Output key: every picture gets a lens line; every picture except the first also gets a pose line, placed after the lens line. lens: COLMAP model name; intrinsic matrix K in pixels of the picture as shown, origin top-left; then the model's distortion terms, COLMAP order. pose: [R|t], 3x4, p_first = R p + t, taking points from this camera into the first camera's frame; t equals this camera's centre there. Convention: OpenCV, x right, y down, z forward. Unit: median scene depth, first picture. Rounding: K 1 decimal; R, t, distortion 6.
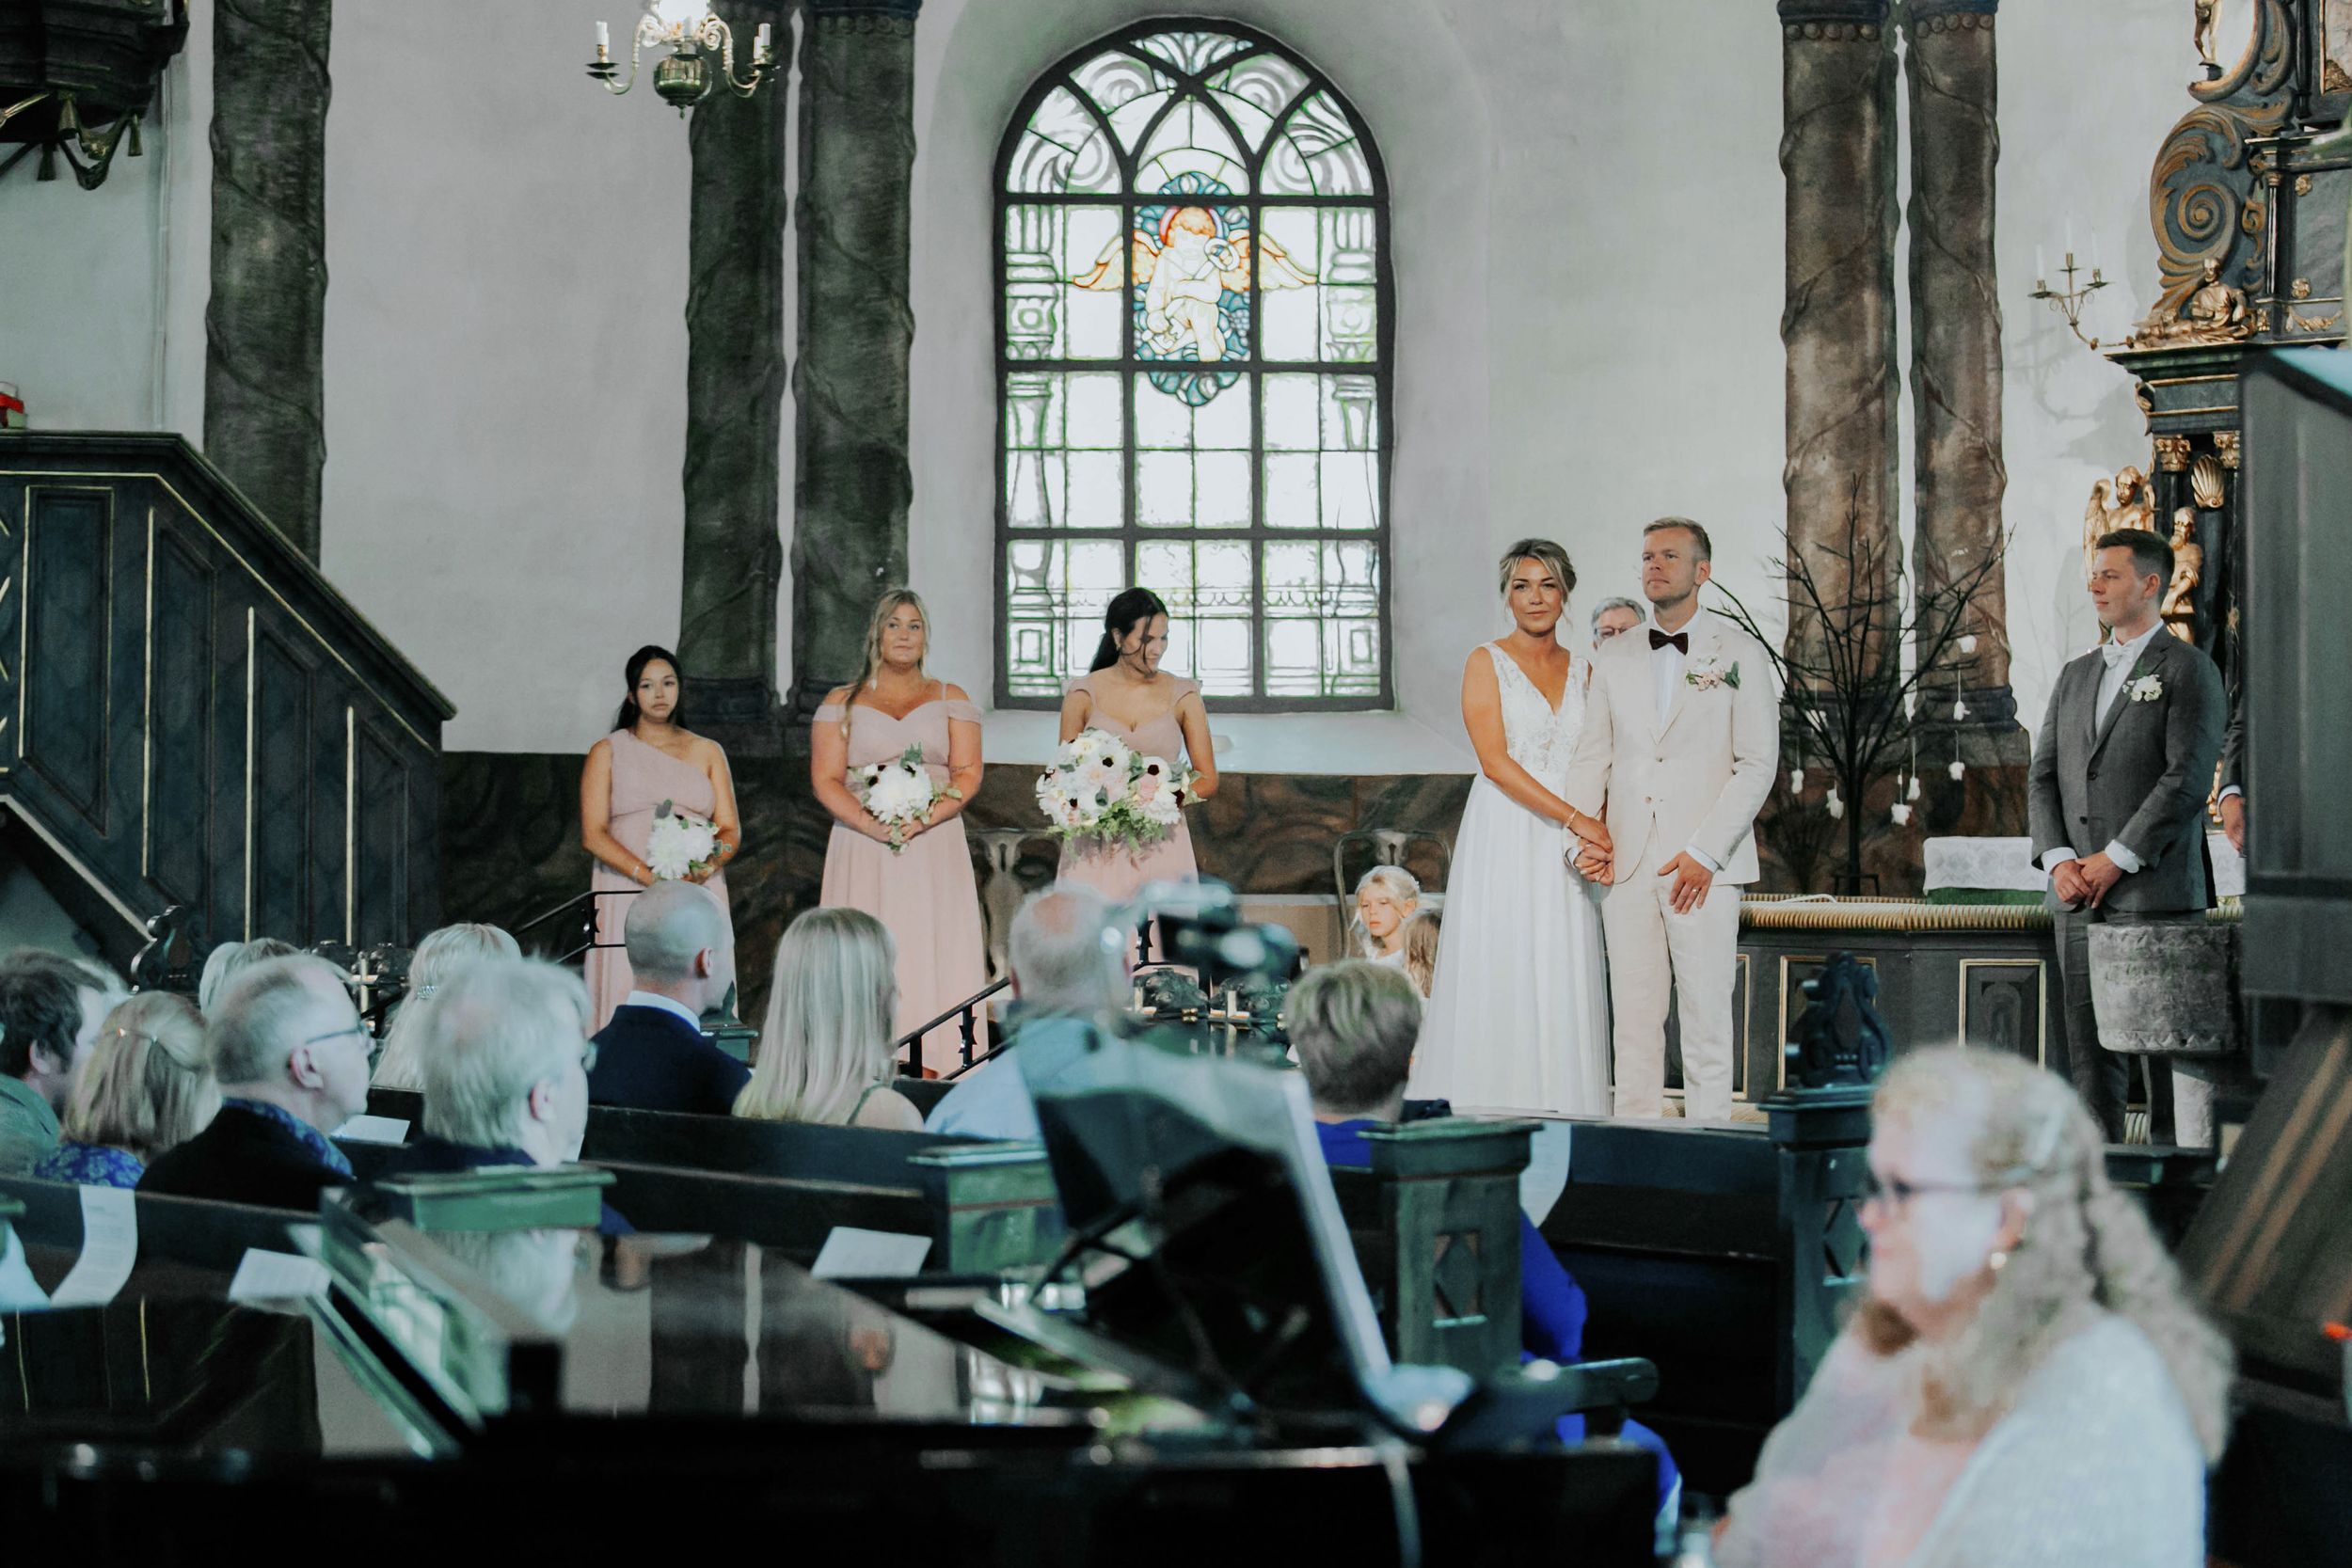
lens RADIAL K [[4942.1, 0, 1177.4], [0, 4942.1, 779.5], [0, 0, 1]] dist [-0.282295, 0.000000]
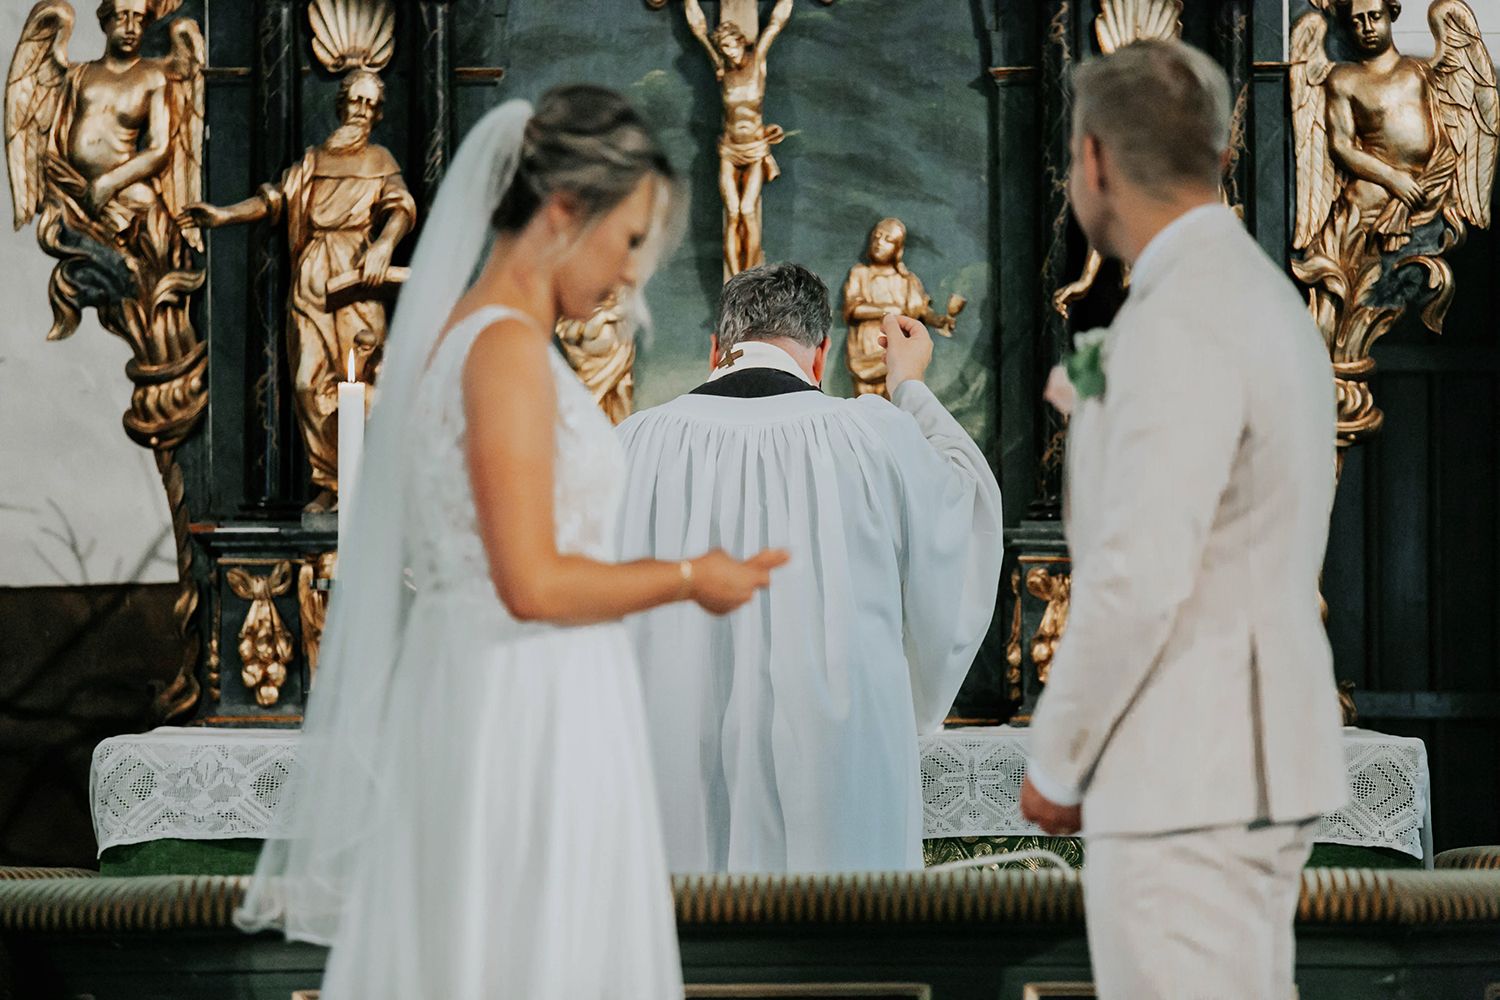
lens RADIAL K [[8073.9, 0, 743.6], [0, 8073.9, 499.9], [0, 0, 1]] dist [1.376842, 0.000000]
pose [[0.660347, 0.012641, 0.750854, -0.353845], [0.001173, 0.999840, -0.017864, 0.002750], [-0.750960, 0.012677, 0.660226, 0.384802]]
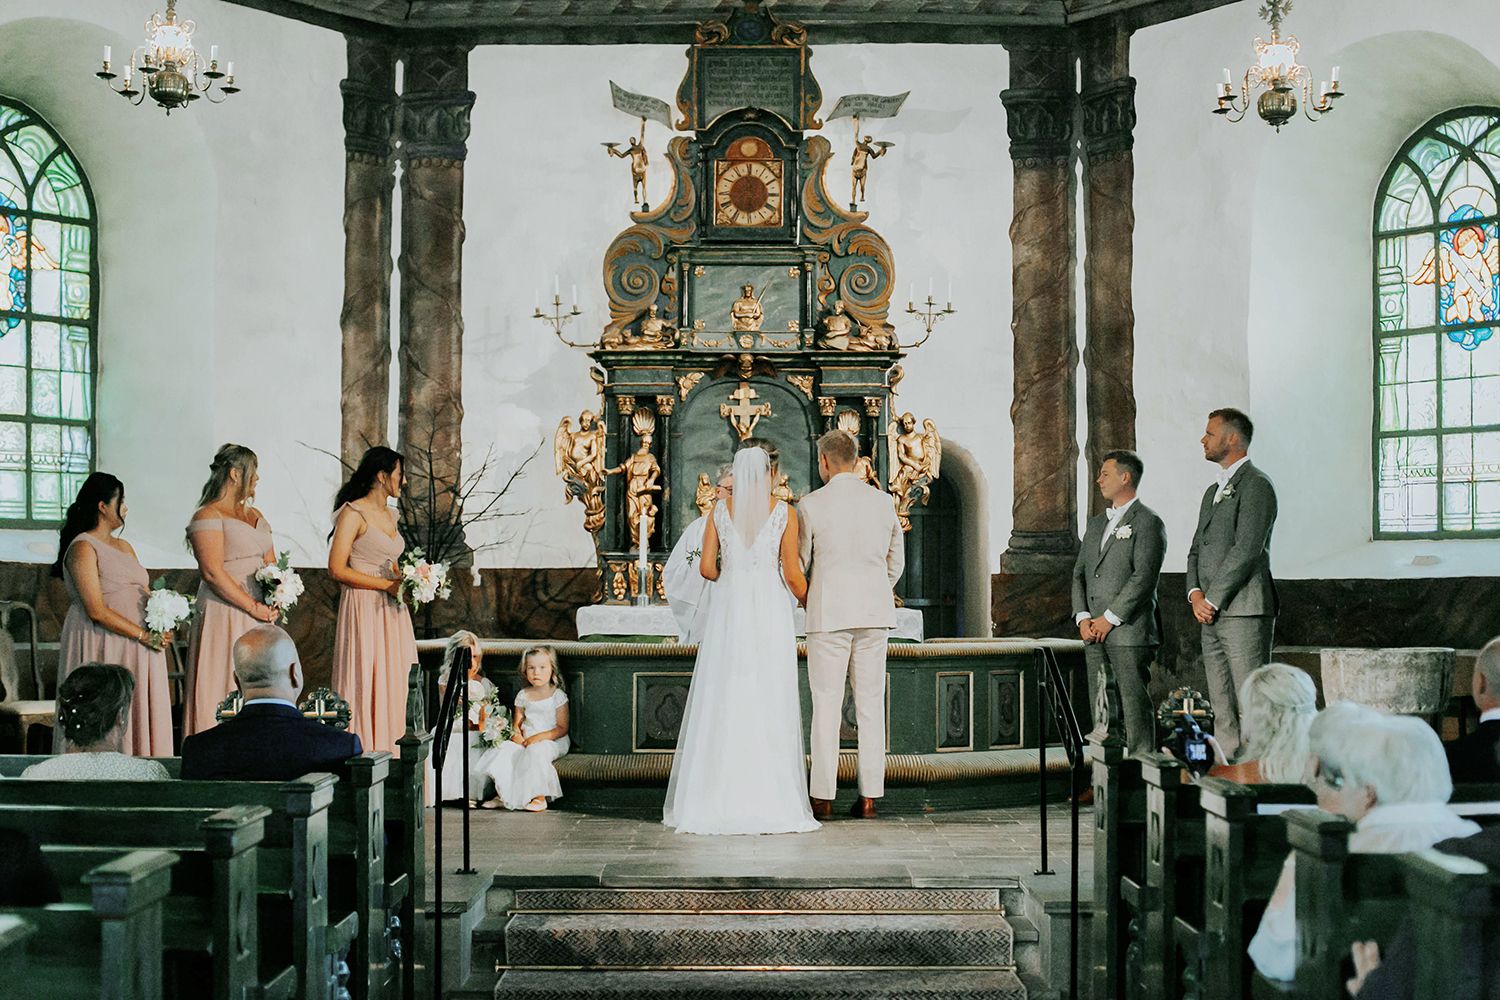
lens RADIAL K [[2217.2, 0, 749.7], [0, 2217.2, 492.4], [0, 0, 1]] dist [-0.131625, 0.000000]
pose [[0.655987, 0.035610, 0.753931, -0.381456], [-0.006643, 0.999120, -0.041410, 0.002481], [-0.754743, 0.022156, 0.655647, 0.364332]]
